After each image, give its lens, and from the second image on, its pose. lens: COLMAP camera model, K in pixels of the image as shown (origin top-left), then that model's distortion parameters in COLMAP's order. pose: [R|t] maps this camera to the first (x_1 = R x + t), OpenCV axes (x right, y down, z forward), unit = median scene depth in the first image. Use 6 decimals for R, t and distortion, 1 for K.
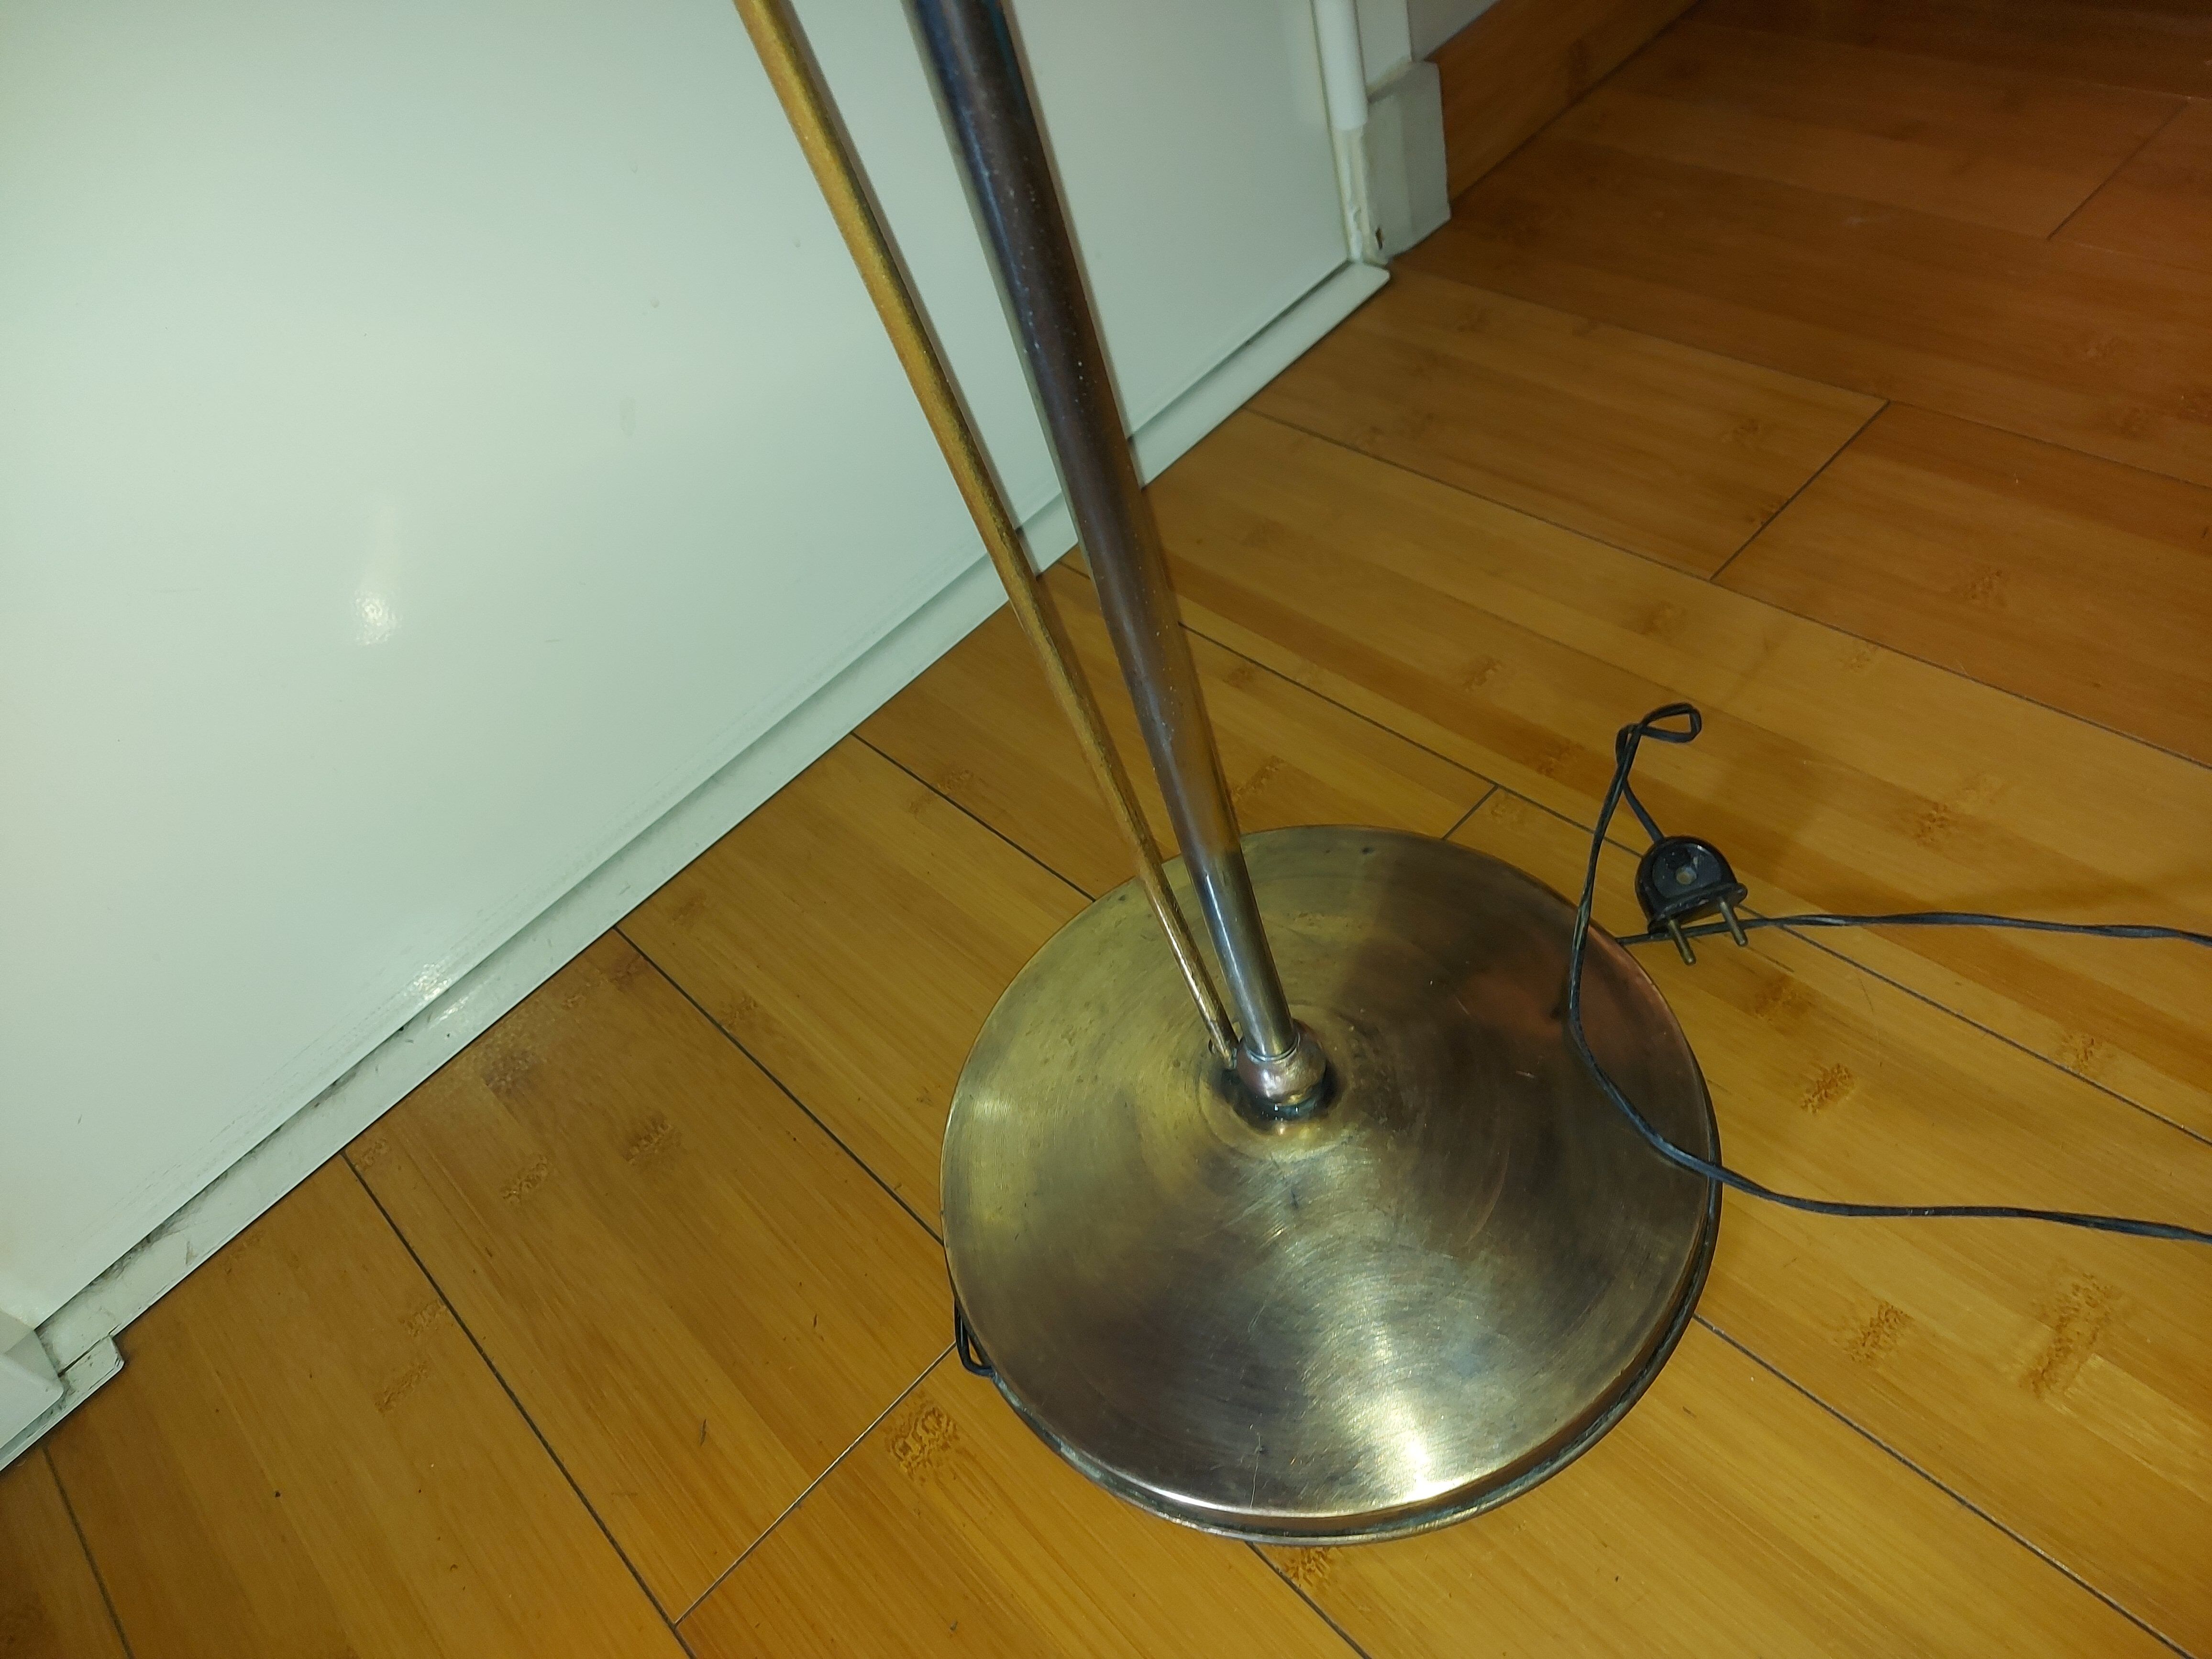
lens RADIAL K [[1572.4, 0, 1099.3], [0, 1572.4, 842.7], [0, 0, 1]] dist [0.074265, -0.070451]
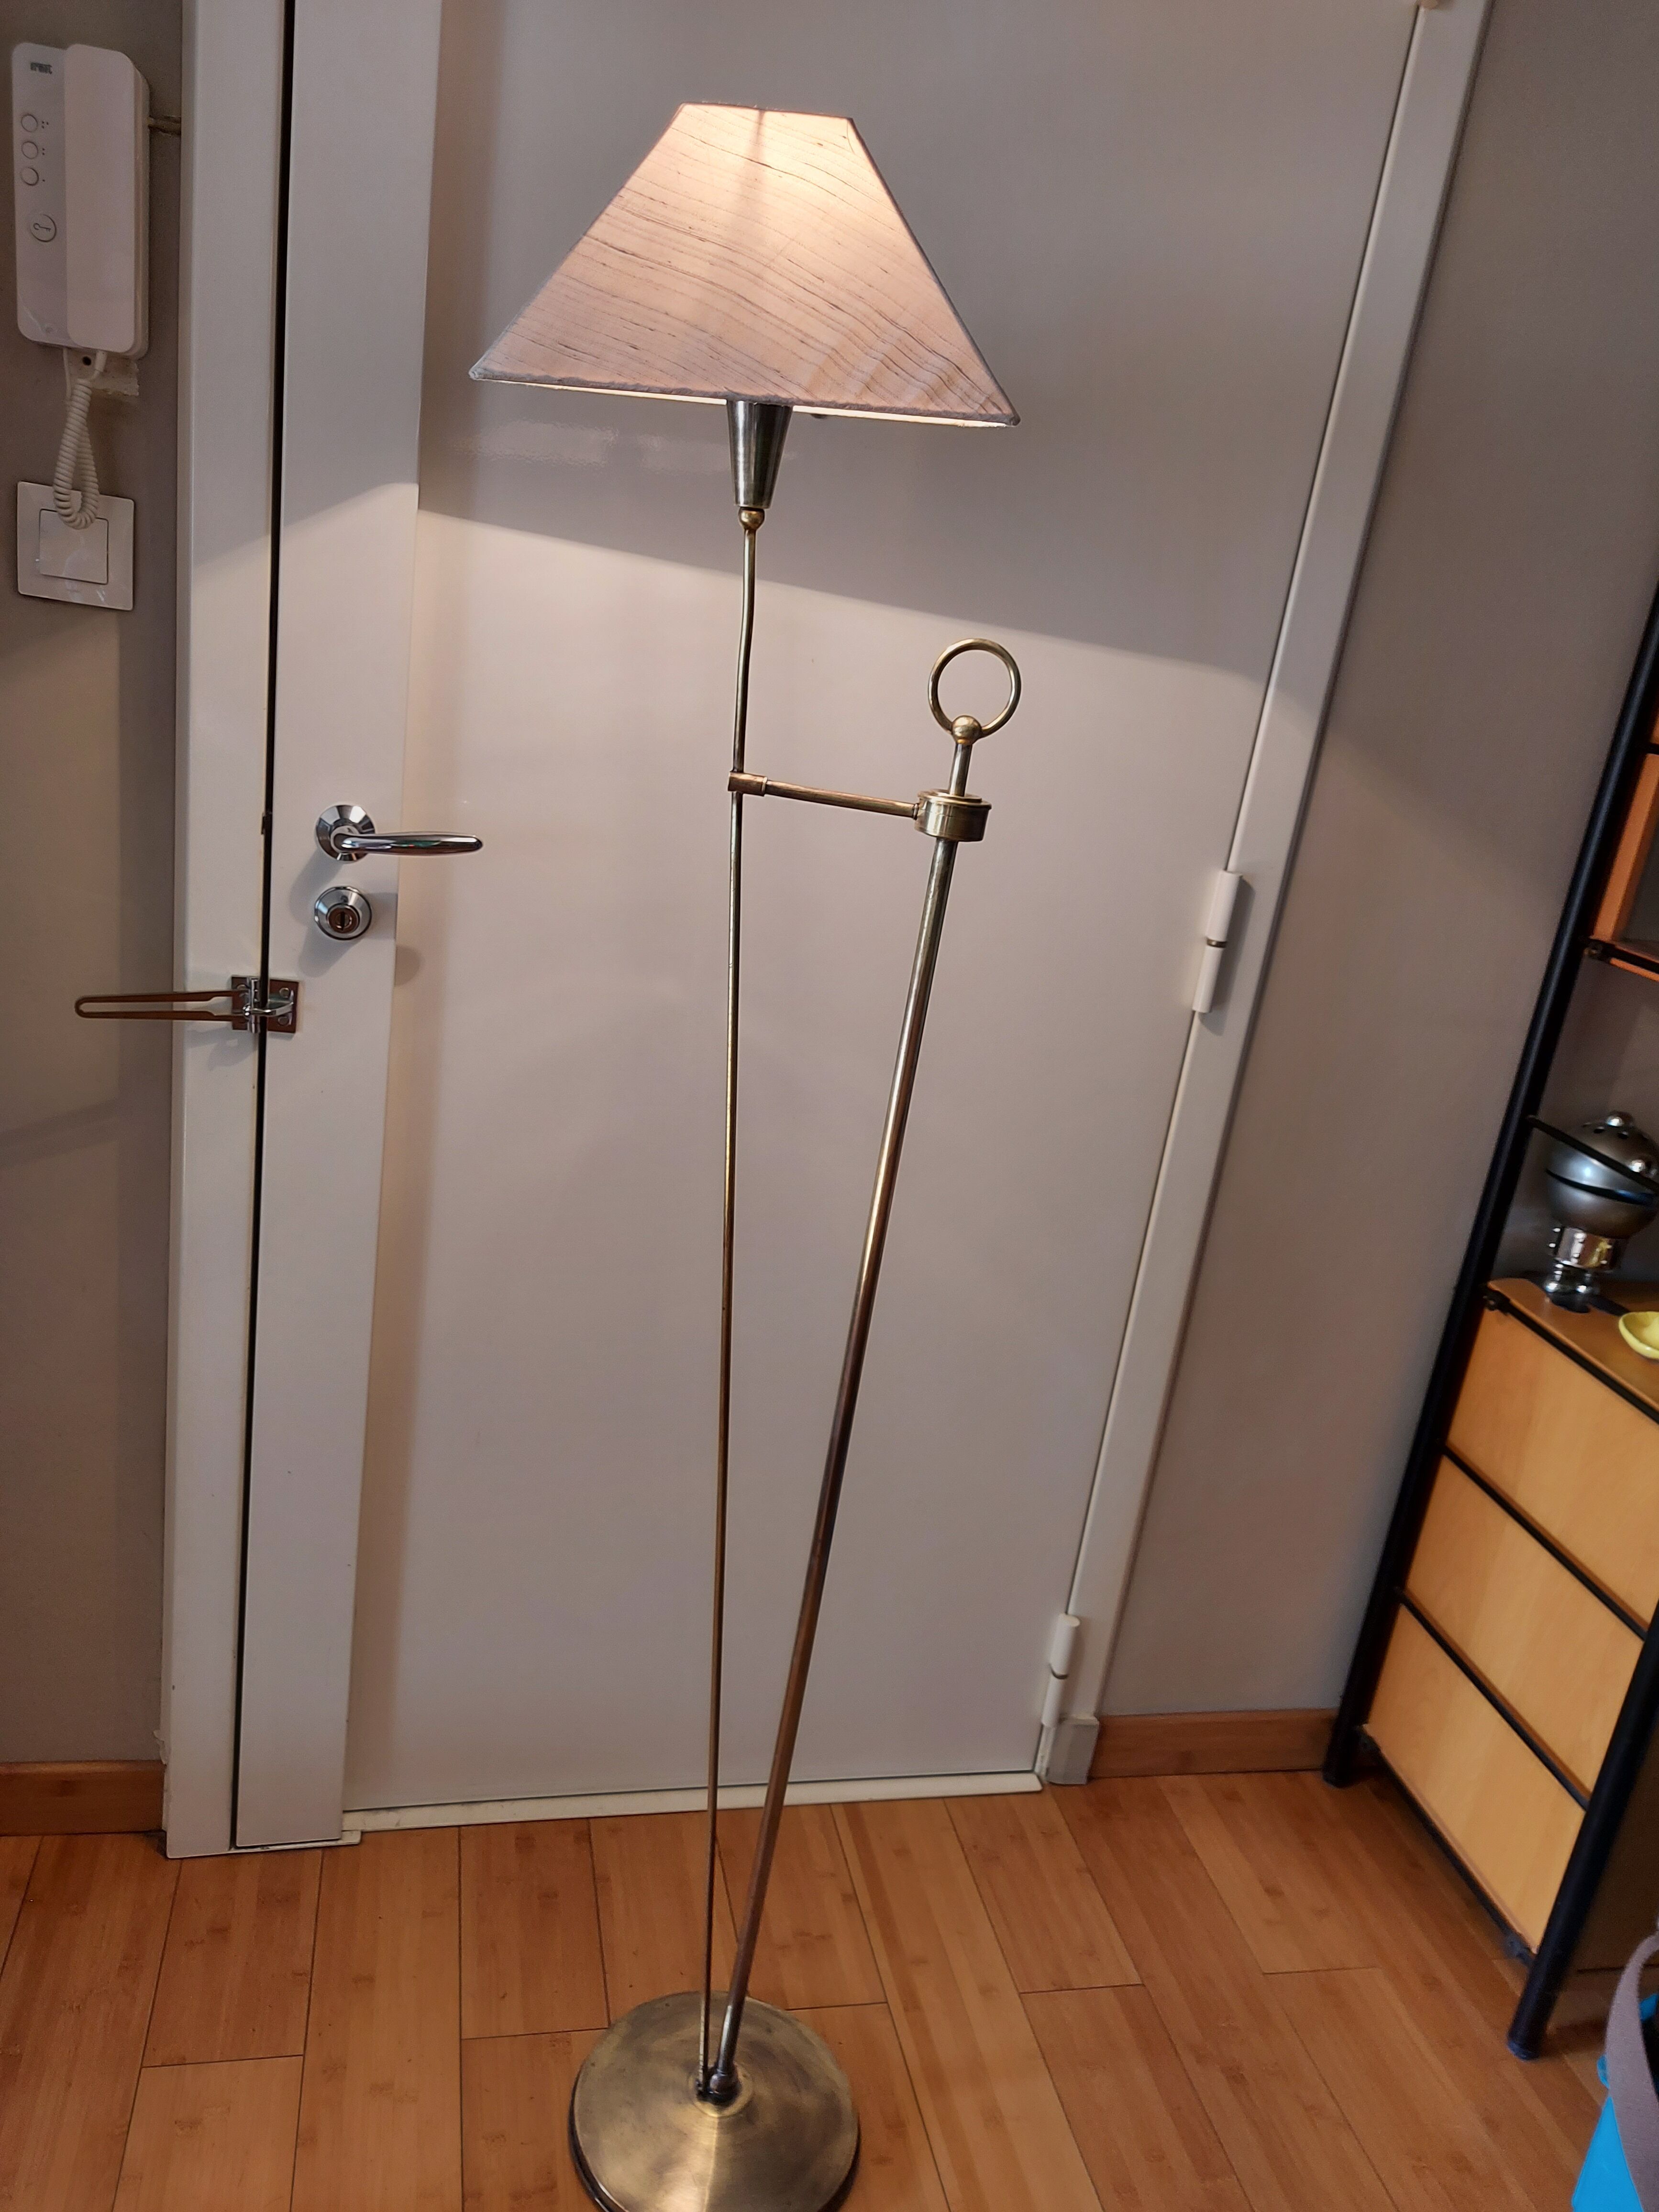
lens RADIAL K [[1613.3, 0, 831.5], [0, 1613.3, 1110.2], [0, 0, 1]] dist [0.080833, -0.083161]
pose [[0.789887, 0.495414, -0.361445, 0.386303], [-0.608784, 0.704477, -0.364822, -0.026809], [0.073892, 0.508210, 0.858057, -1.793374]]
